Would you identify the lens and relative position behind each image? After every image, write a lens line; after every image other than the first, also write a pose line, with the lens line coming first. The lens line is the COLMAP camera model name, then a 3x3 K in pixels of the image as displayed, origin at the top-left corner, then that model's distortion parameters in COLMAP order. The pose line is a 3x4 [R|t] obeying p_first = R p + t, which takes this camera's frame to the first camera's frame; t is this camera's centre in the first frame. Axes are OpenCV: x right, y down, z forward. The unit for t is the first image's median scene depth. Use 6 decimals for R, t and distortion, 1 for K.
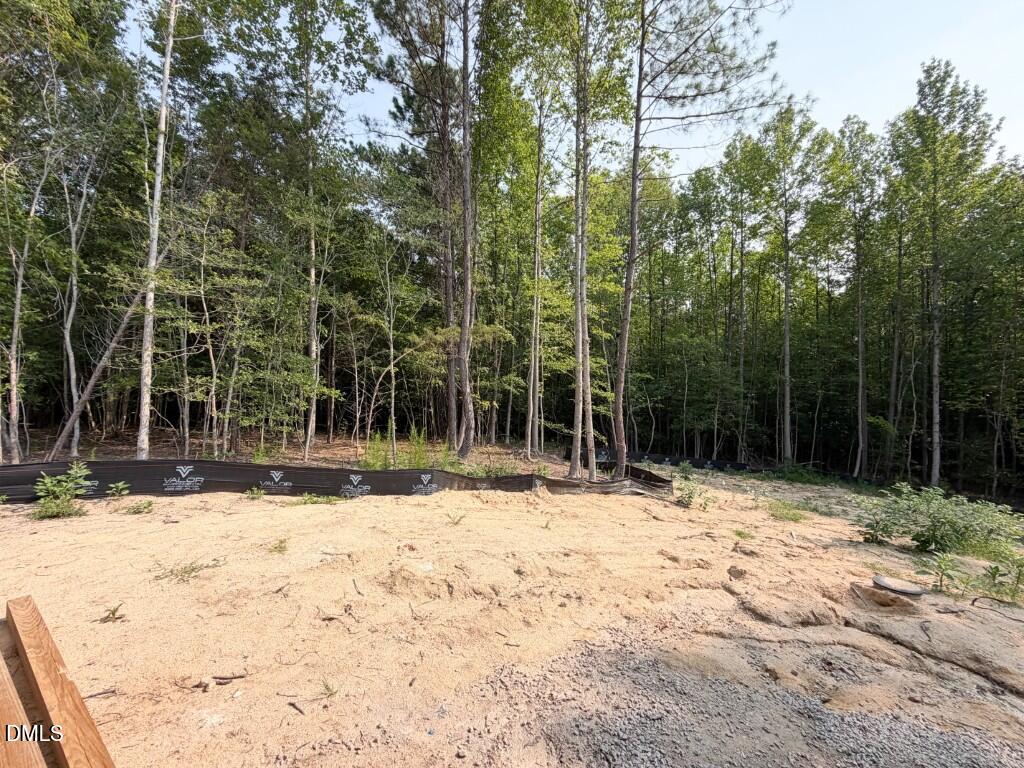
lens RADIAL K [[411.3, 0, 510.4], [0, 411.3, 383.5], [0, 0, 1]] dist [0.000581, -0.000162]
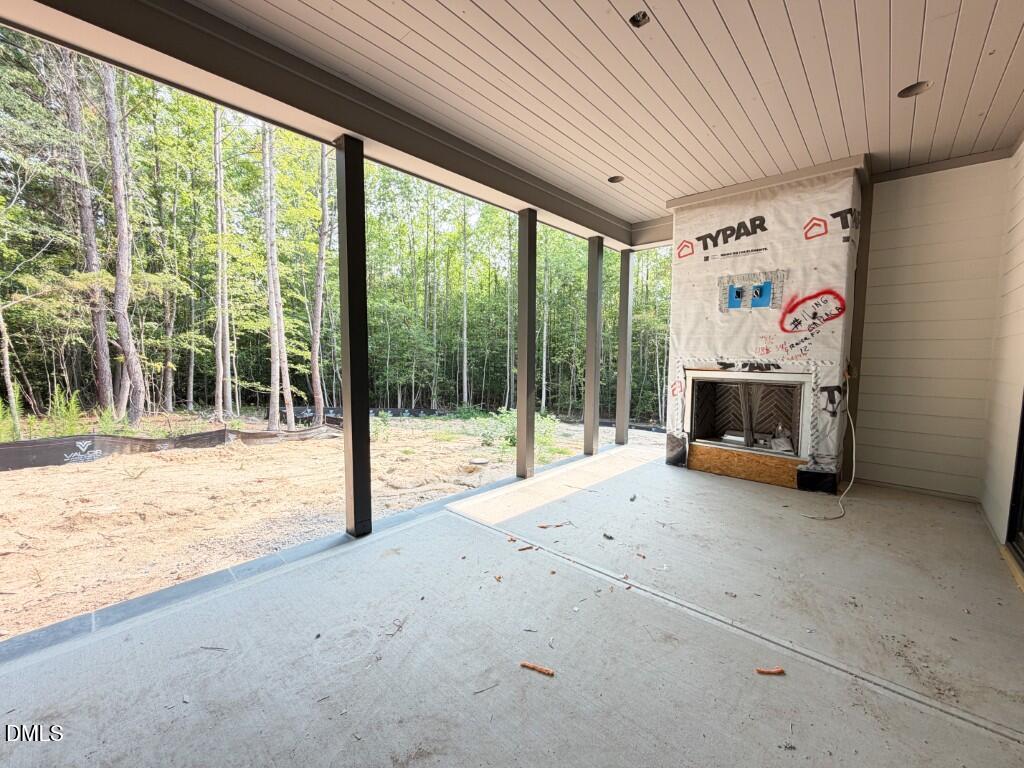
lens RADIAL K [[411.3, 0, 510.4], [0, 411.3, 383.5], [0, 0, 1]] dist [0.000581, -0.000162]
pose [[0.789462, -0.049383, 0.611809, -0.004481], [-0.010015, 0.995589, 0.093283, -0.001276], [-0.613718, -0.079771, 0.785485, -0.167012]]
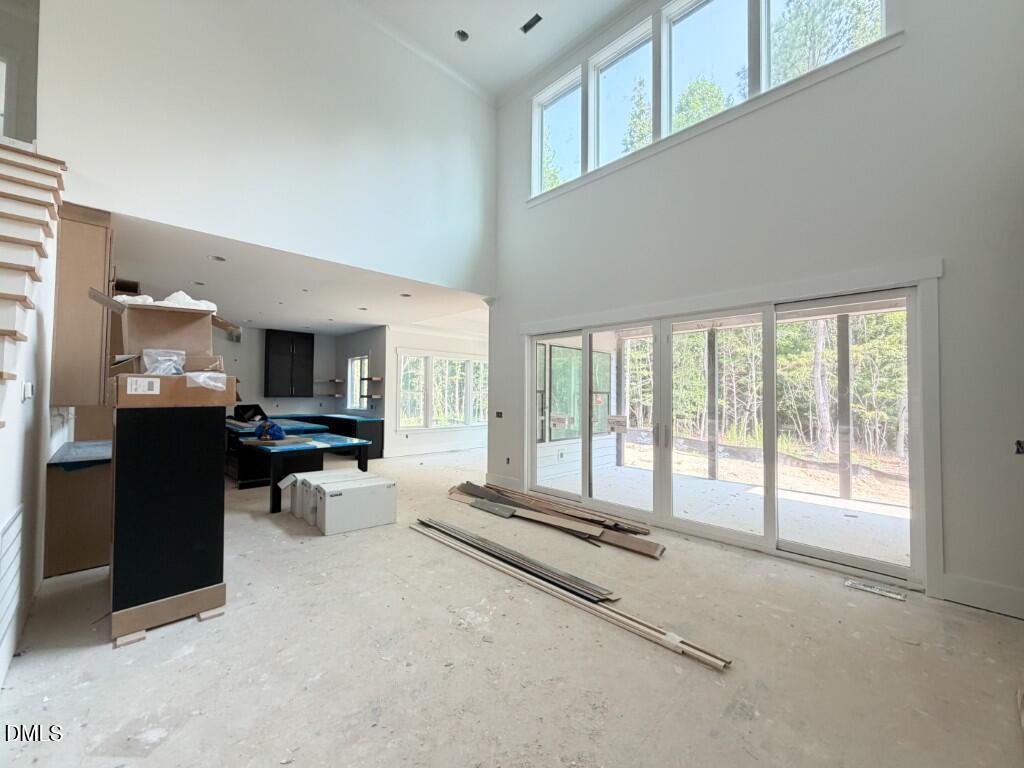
lens RADIAL K [[409.4, 0, 506.9], [0, 409.4, 385.6], [0, 0, 1]] dist [0.001636, 0.000001]
pose [[0.569958, -0.020630, -0.821415, 0.320614], [0.008961, 0.999781, -0.018891, -0.015835], [0.821625, 0.003406, 0.570018, -0.454268]]
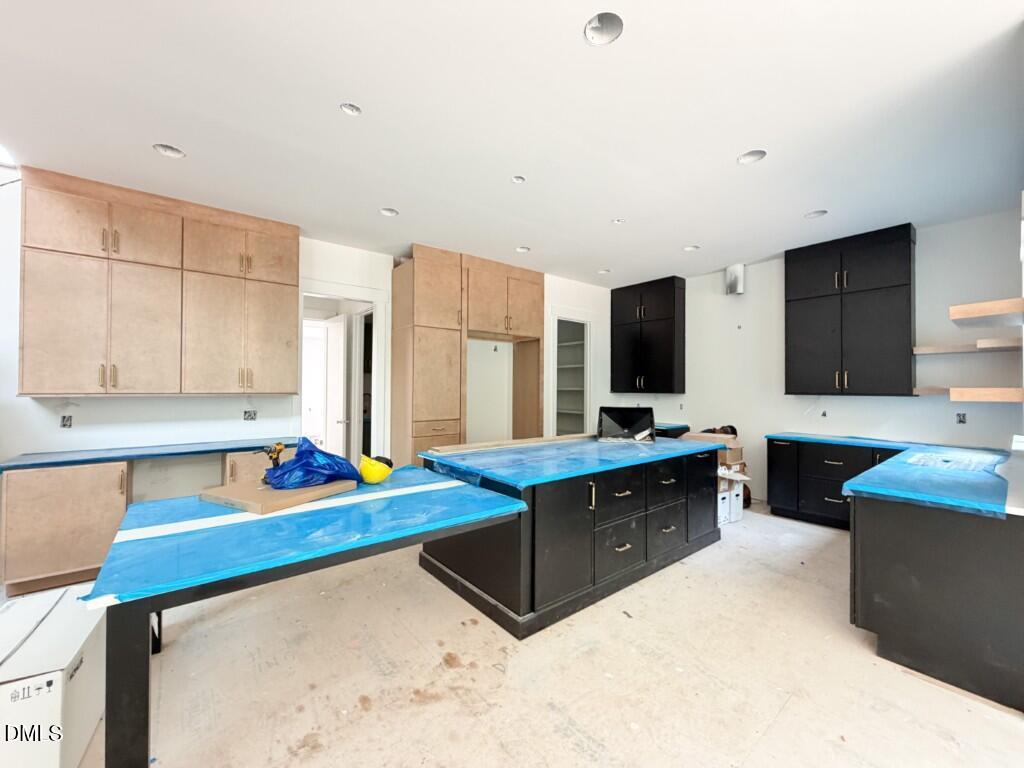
lens RADIAL K [[409.3, 0, 509.5], [0, 409.3, 383.6], [0, 0, 1]] dist [0.000288, -0.000192]
pose [[-0.869433, -0.016204, -0.493786, -0.093924], [-0.003141, 0.999623, -0.027274, -0.012257], [0.494041, -0.022162, -0.869156, -0.231409]]
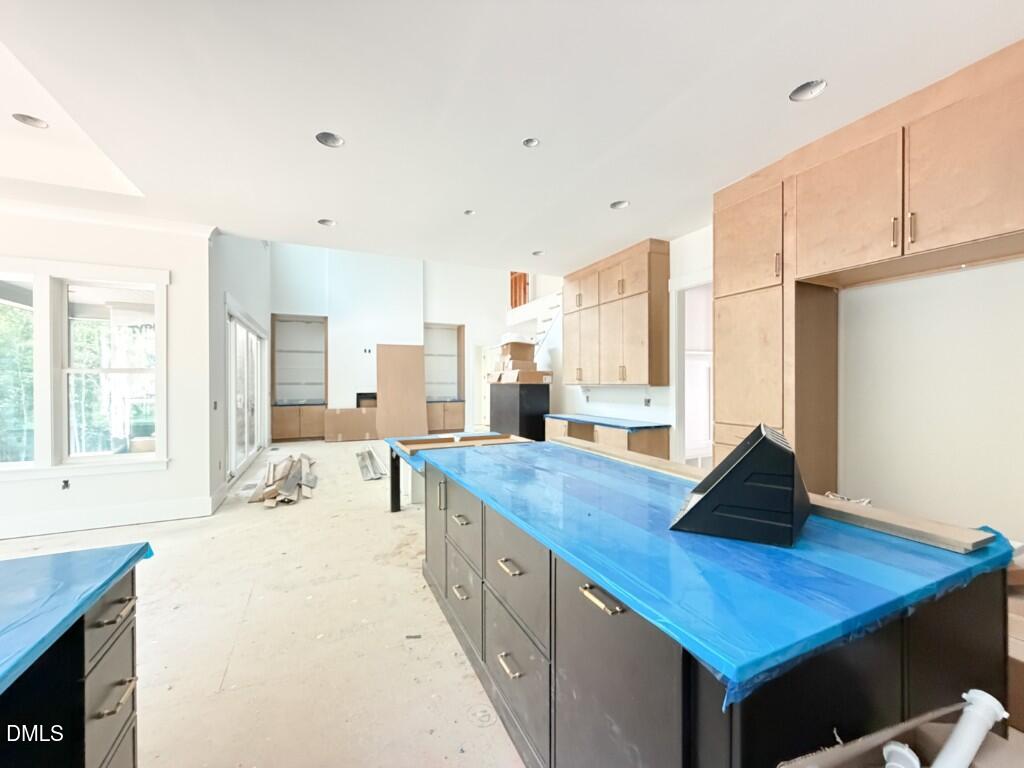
lens RADIAL K [[411.3, 0, 510.4], [0, 411.3, 383.5], [0, 0, 1]] dist [0.000581, -0.000162]
pose [[-0.269126, -0.009068, 0.963062, -0.368293], [-0.013302, 0.999895, 0.005698, -0.014194], [-0.963013, -0.011278, -0.269219, -0.347246]]
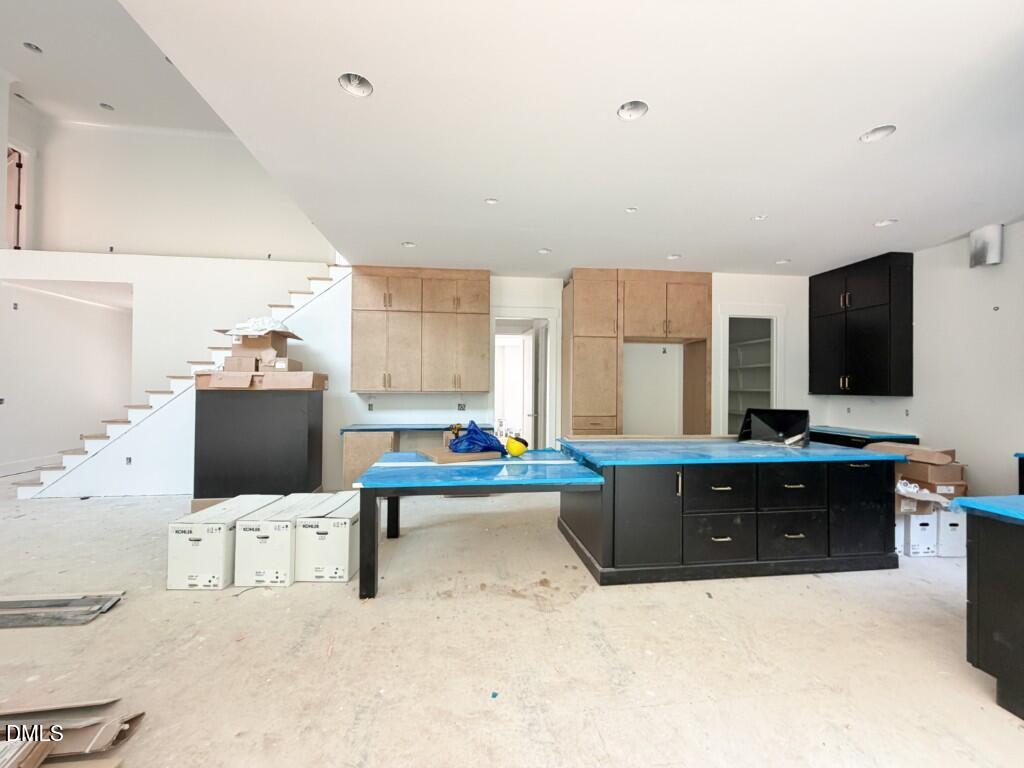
lens RADIAL K [[409.3, 0, 509.5], [0, 409.3, 383.6], [0, 0, 1]] dist [0.000288, -0.000192]
pose [[-0.999408, -0.014048, 0.031413, -0.134735], [-0.014808, 0.999601, -0.024069, -0.011688], [-0.031062, -0.024520, -0.999217, -0.167109]]
